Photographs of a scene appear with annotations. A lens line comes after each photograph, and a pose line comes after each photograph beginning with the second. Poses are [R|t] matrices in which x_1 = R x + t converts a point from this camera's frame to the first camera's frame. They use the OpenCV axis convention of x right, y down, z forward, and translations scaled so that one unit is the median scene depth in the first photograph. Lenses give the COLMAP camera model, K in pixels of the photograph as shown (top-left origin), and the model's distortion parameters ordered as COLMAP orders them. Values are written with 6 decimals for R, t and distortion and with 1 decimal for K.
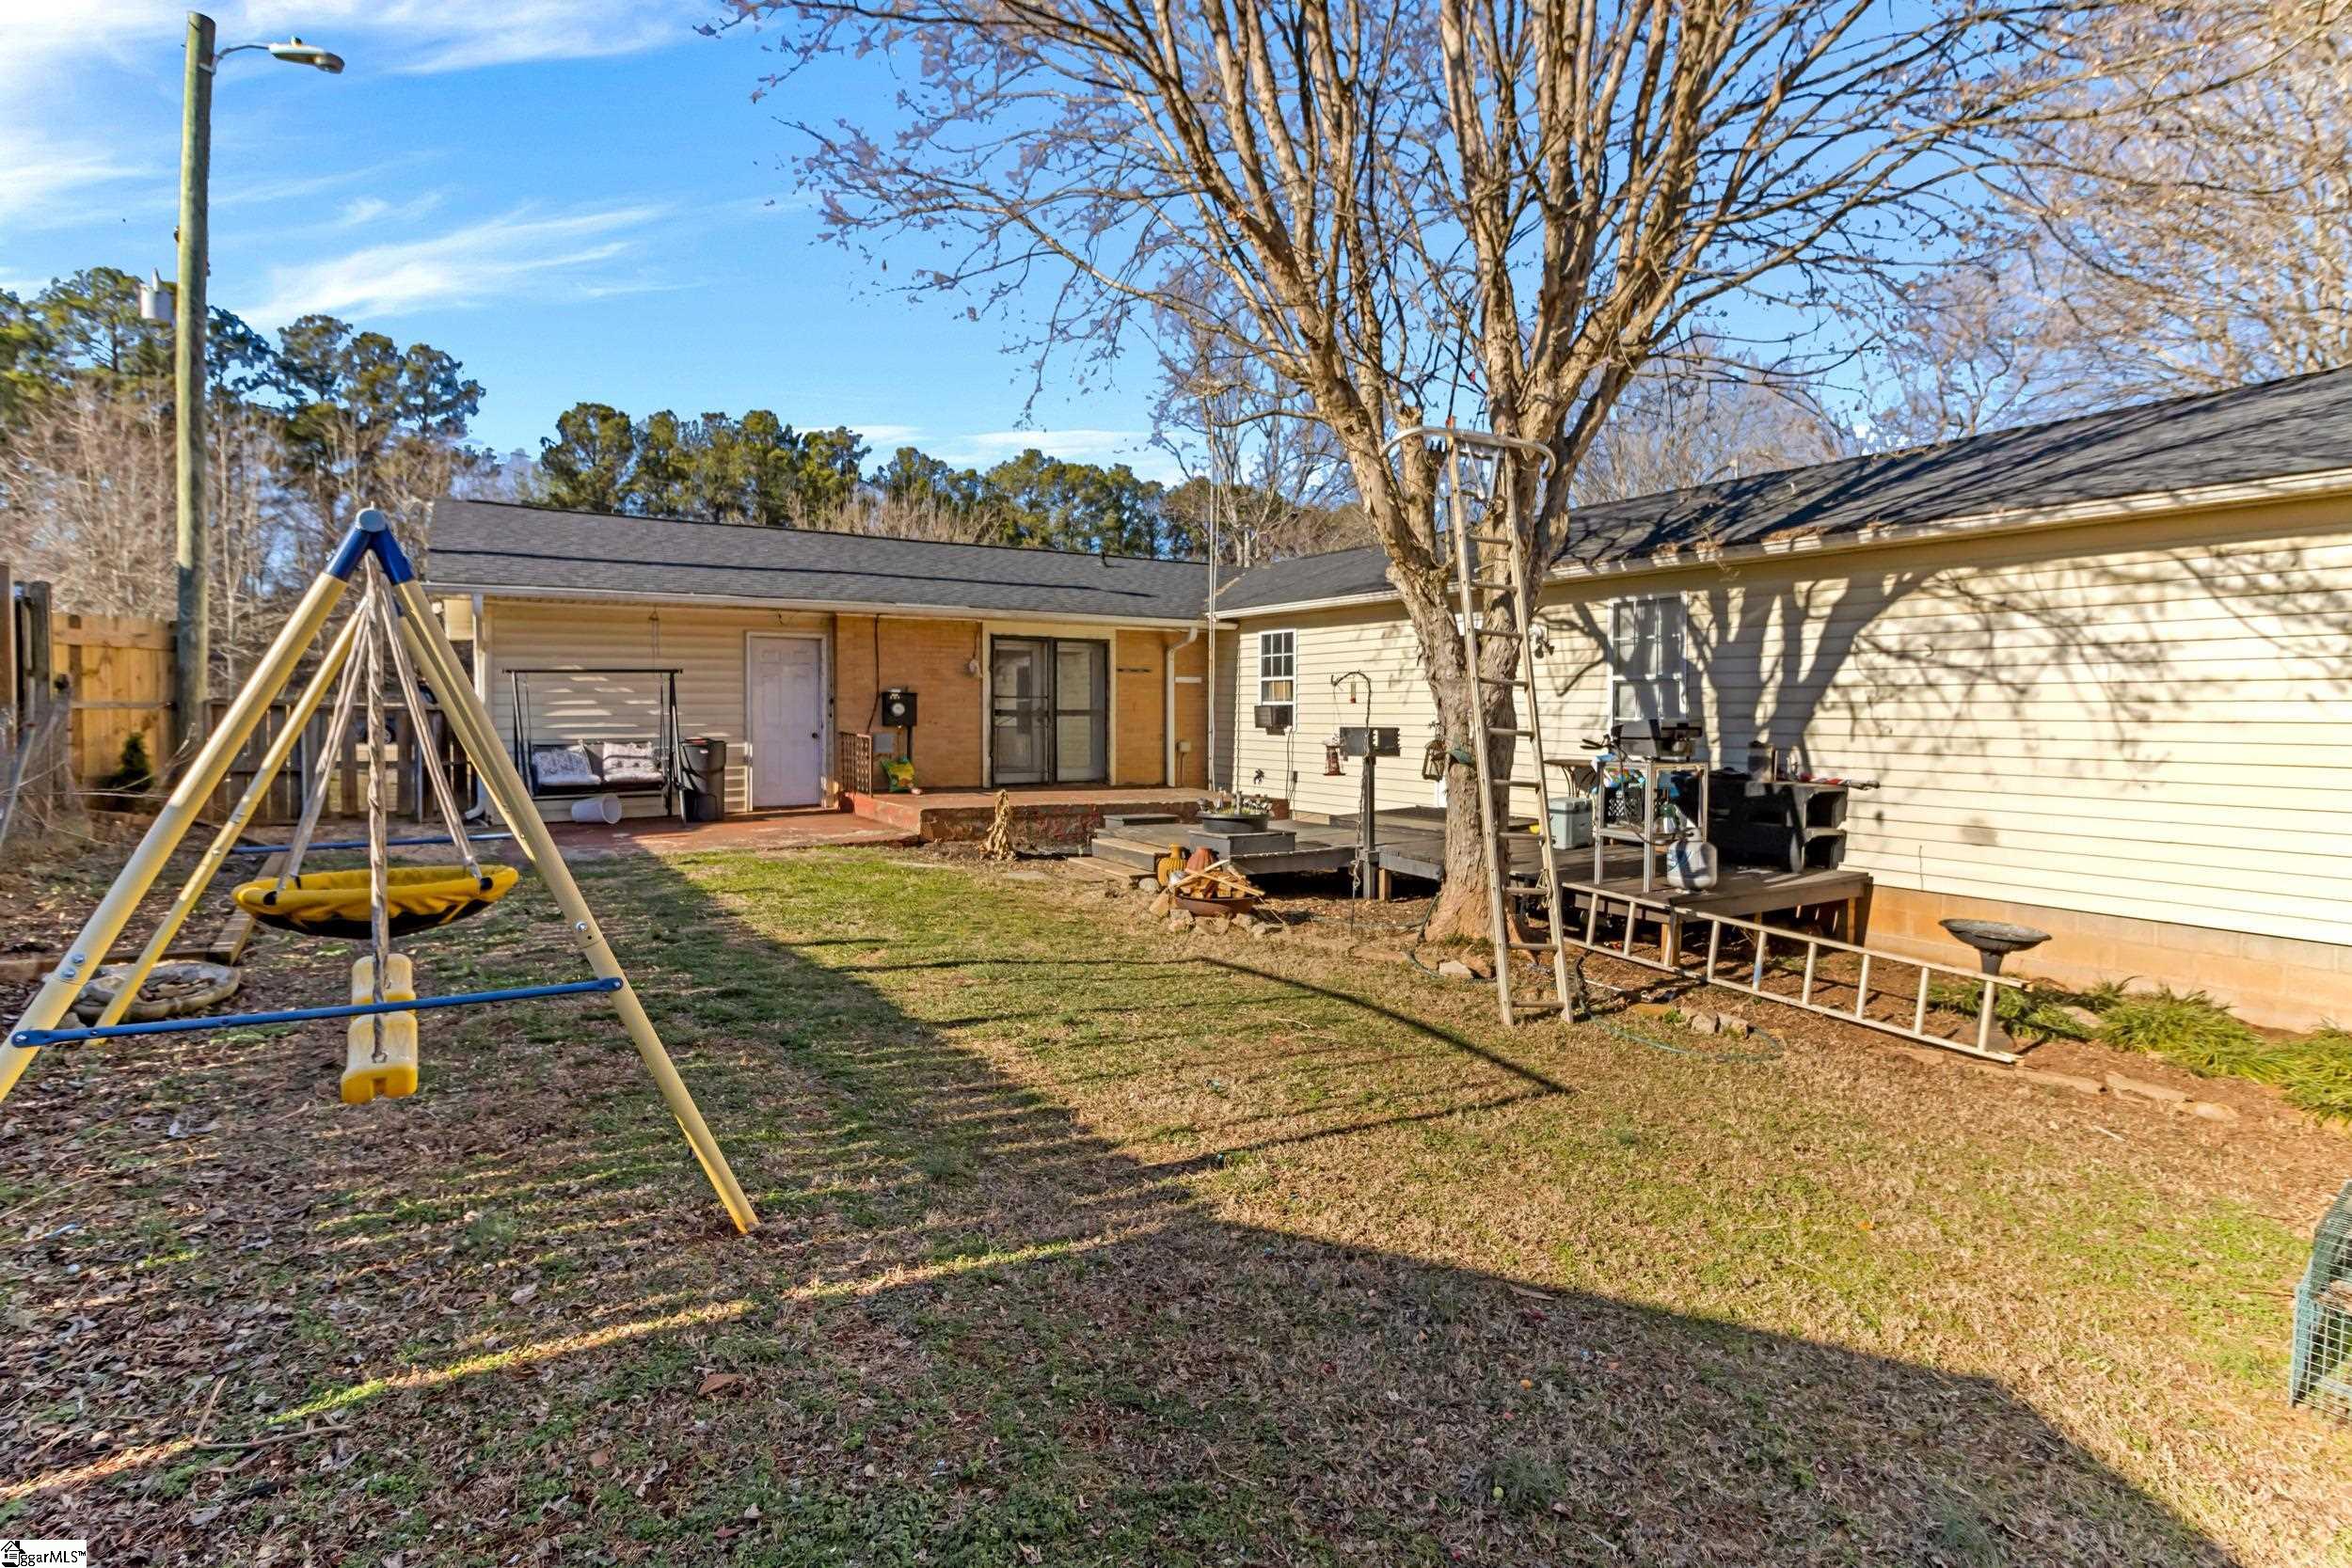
lens RADIAL K [[1115.5, 0, 1181.5], [0, 1115.5, 724.8], [0, 0, 1]] dist [0.001308, 0.000392]
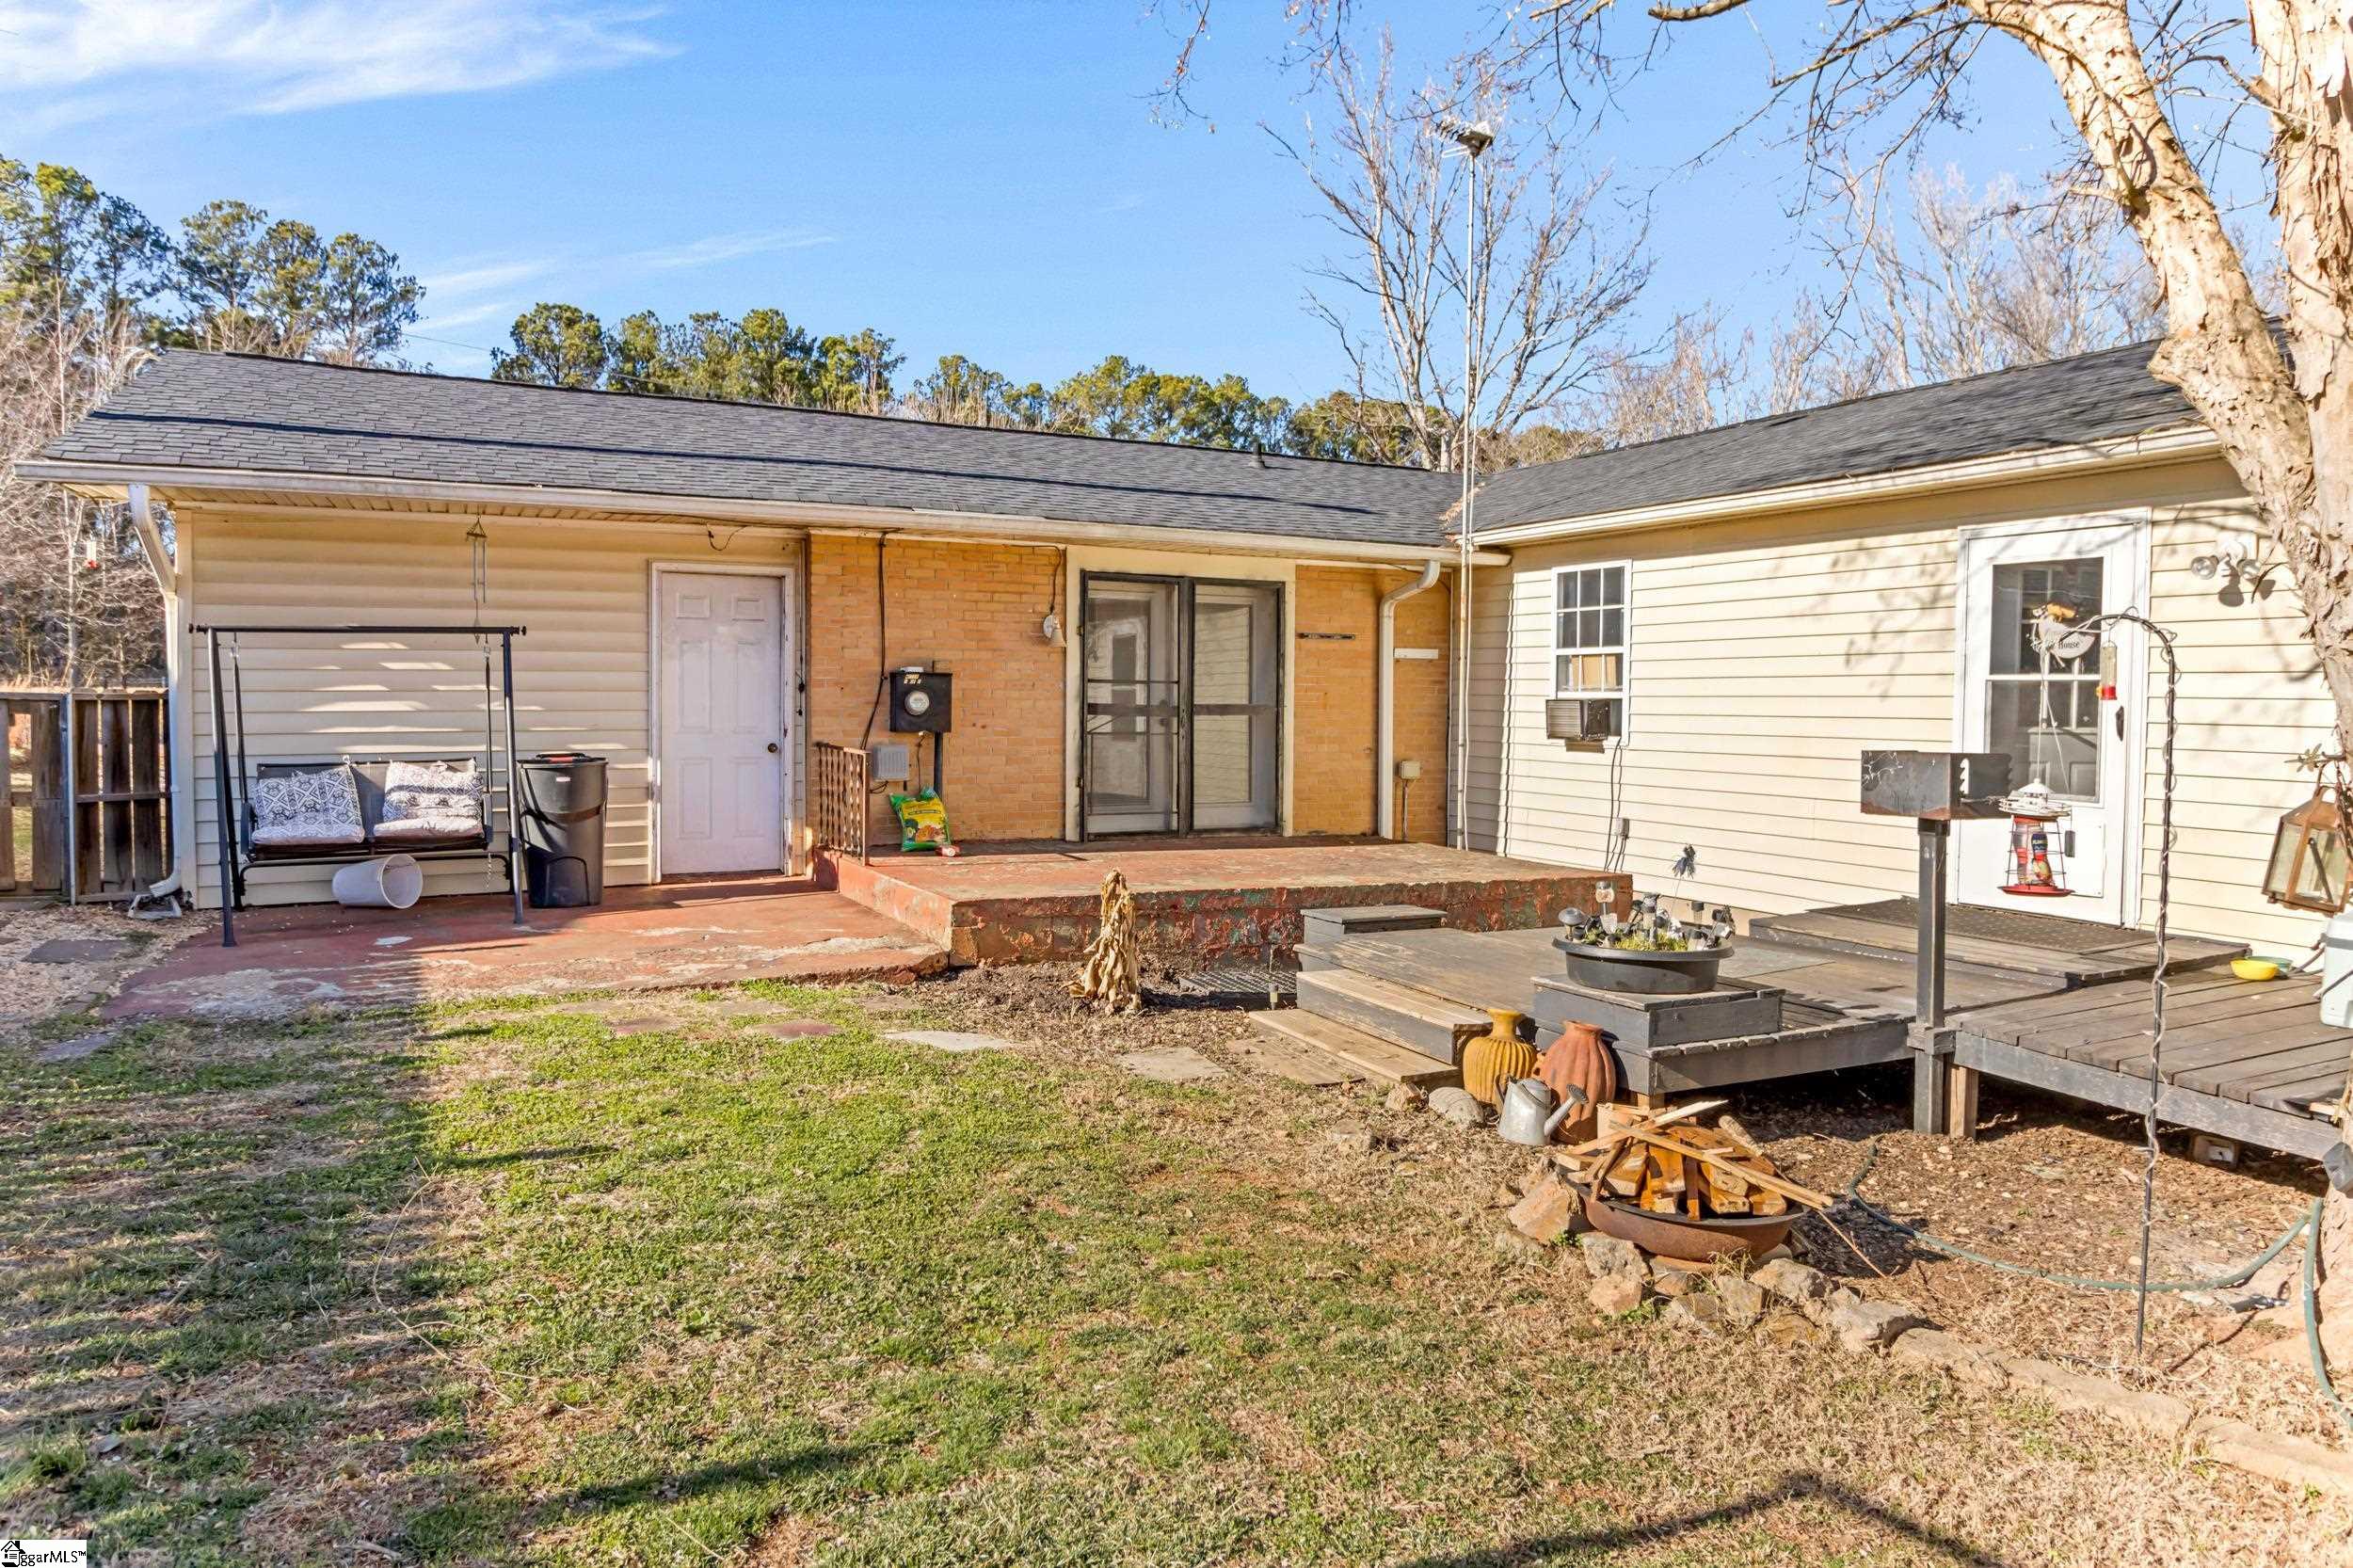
lens RADIAL K [[1468.1, 0, 1176.5], [0, 1468.1, 784.0], [0, 0, 1]] dist [-0.023236, -0.000817]
pose [[0.995949, 0.011064, -0.089240, -0.052638], [-0.007324, 0.999085, 0.042130, -0.004394], [0.089624, -0.041305, 0.995119, 0.248839]]
